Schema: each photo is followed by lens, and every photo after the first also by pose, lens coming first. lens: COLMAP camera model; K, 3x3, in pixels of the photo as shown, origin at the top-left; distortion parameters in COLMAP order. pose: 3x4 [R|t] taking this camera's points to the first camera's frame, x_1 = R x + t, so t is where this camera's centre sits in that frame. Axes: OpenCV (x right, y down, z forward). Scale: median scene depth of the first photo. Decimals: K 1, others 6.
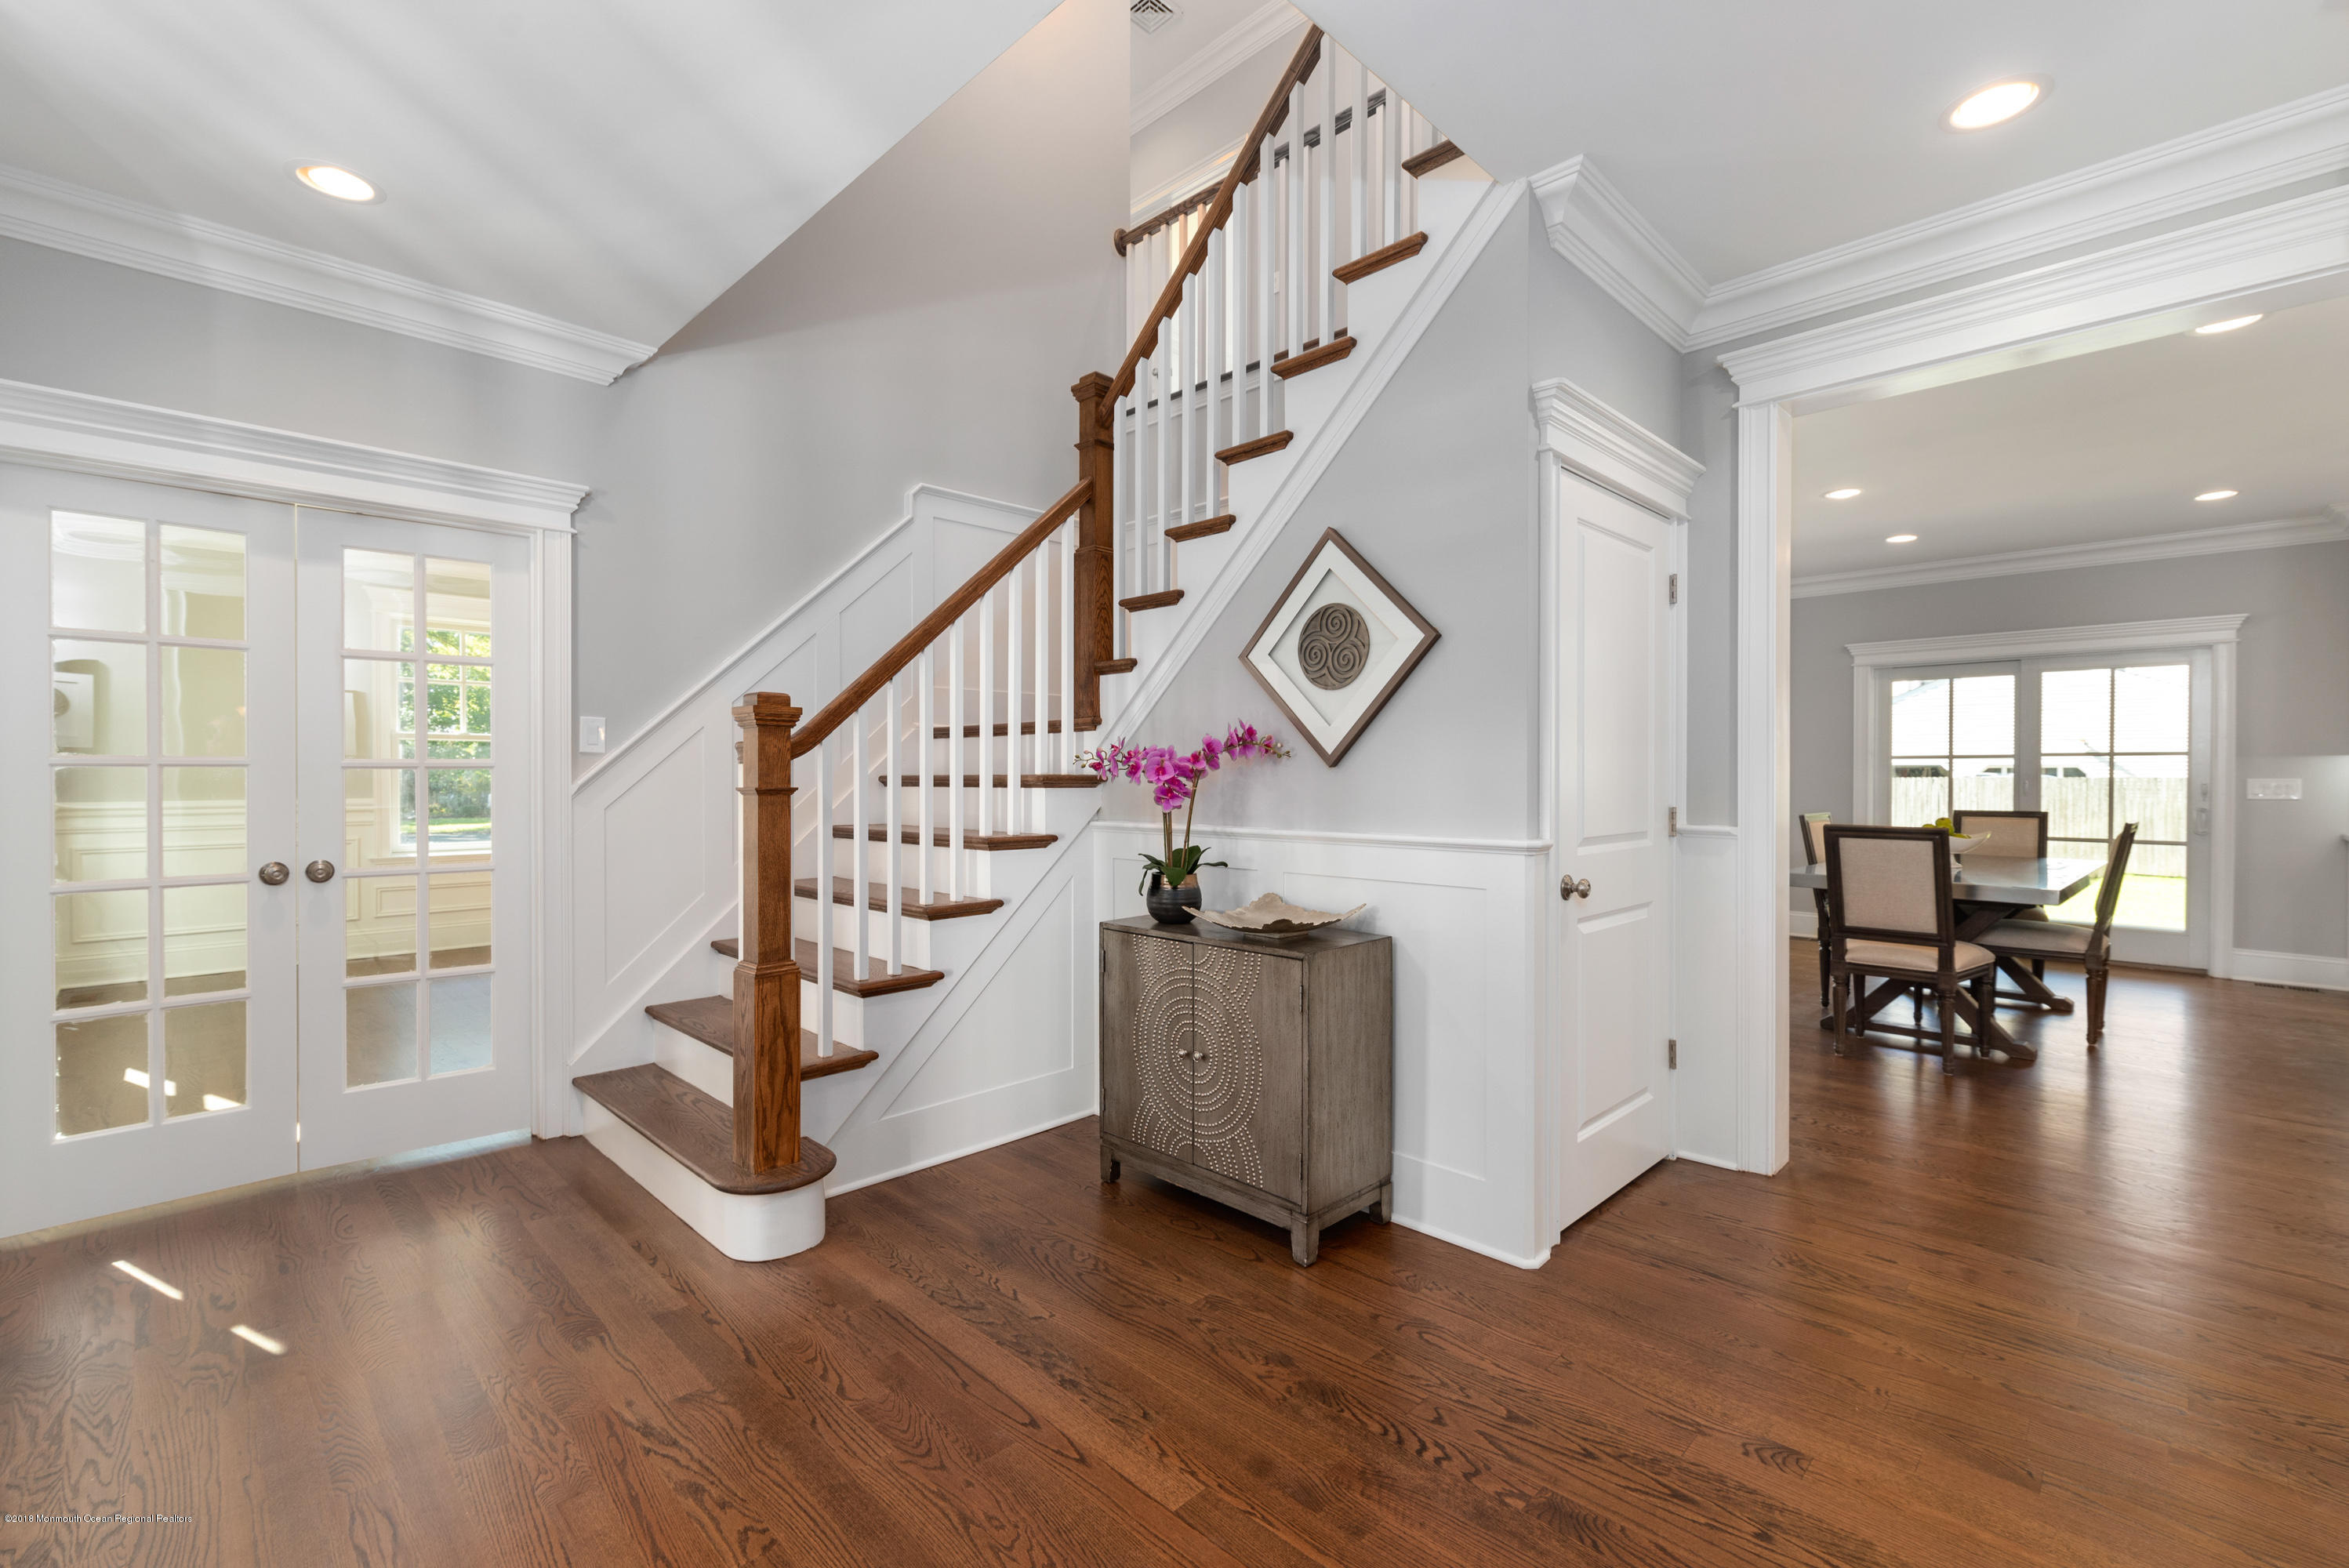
lens RADIAL K [[1012.2, 0, 1176.4], [0, 1012.2, 778.3], [0, 0, 1]] dist [0.001663, 0.000146]
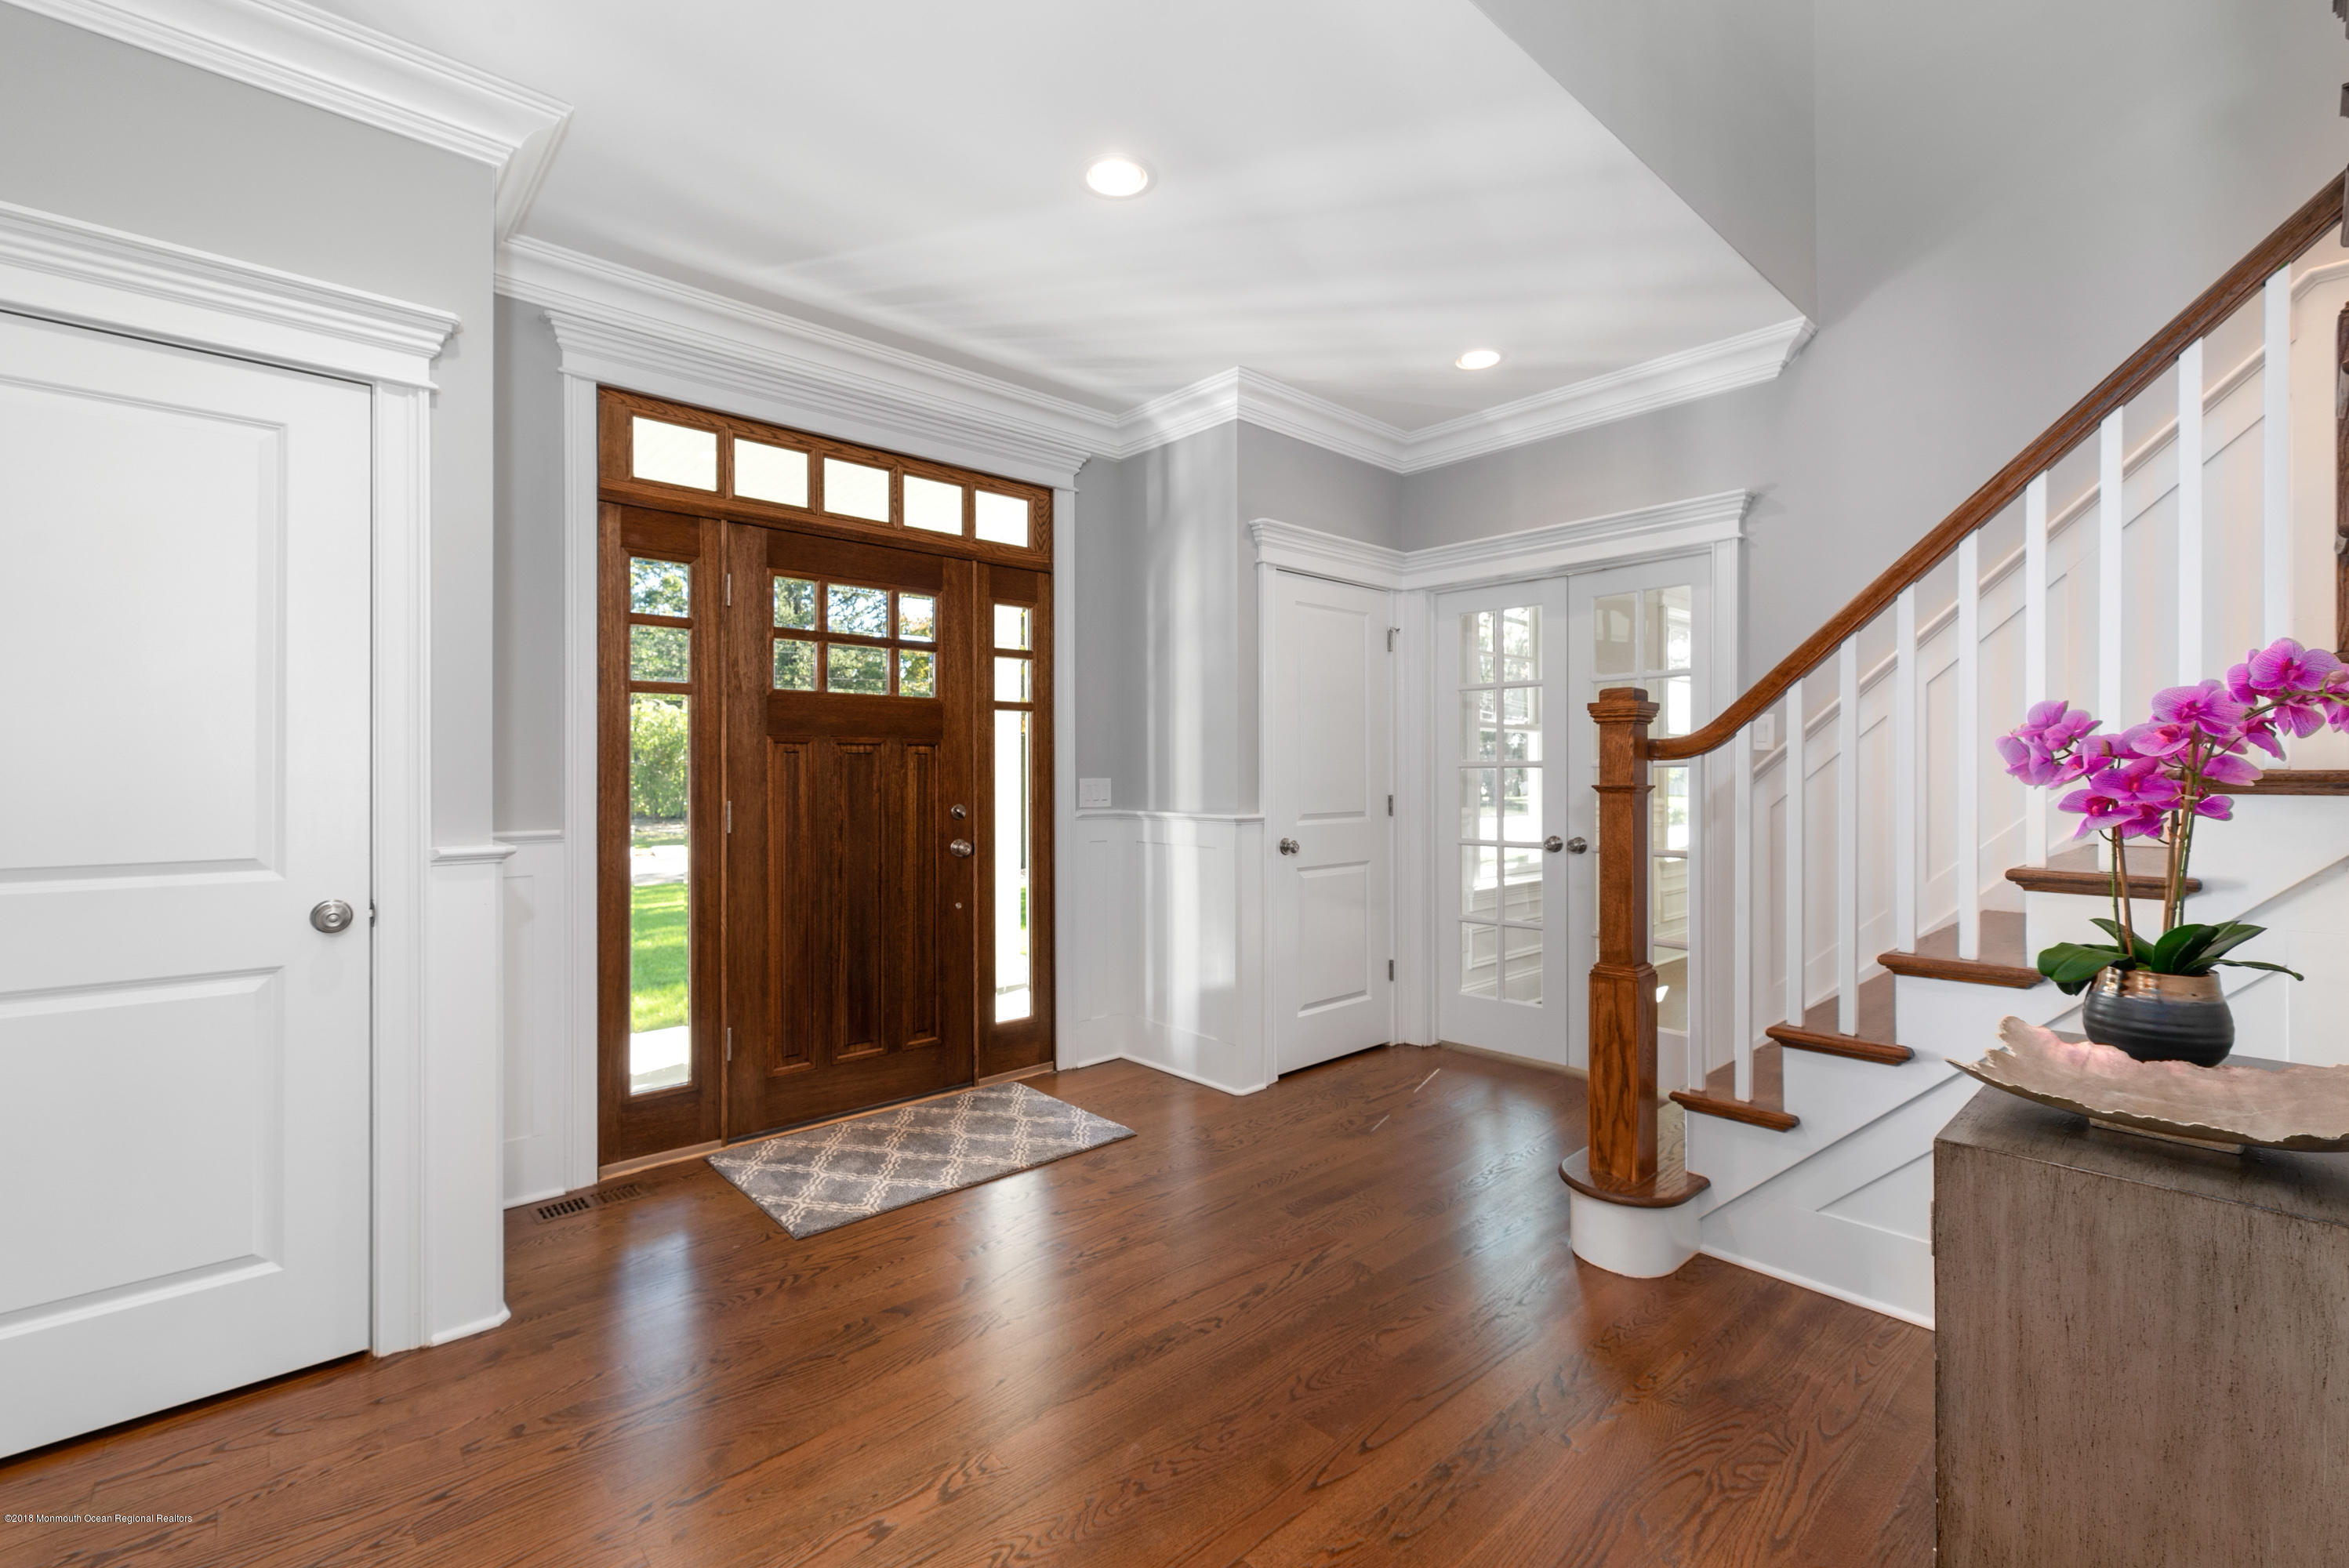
lens RADIAL K [[1001.5, 0, 1173.3], [0, 1001.5, 770.7], [0, 0, 1]] dist [0.034772, 0.000024]
pose [[-0.036319, -0.004847, -0.999328, 0.587553], [0.002332, 0.999985, -0.004935, -0.002030], [0.999338, -0.002509, -0.036307, 0.601380]]
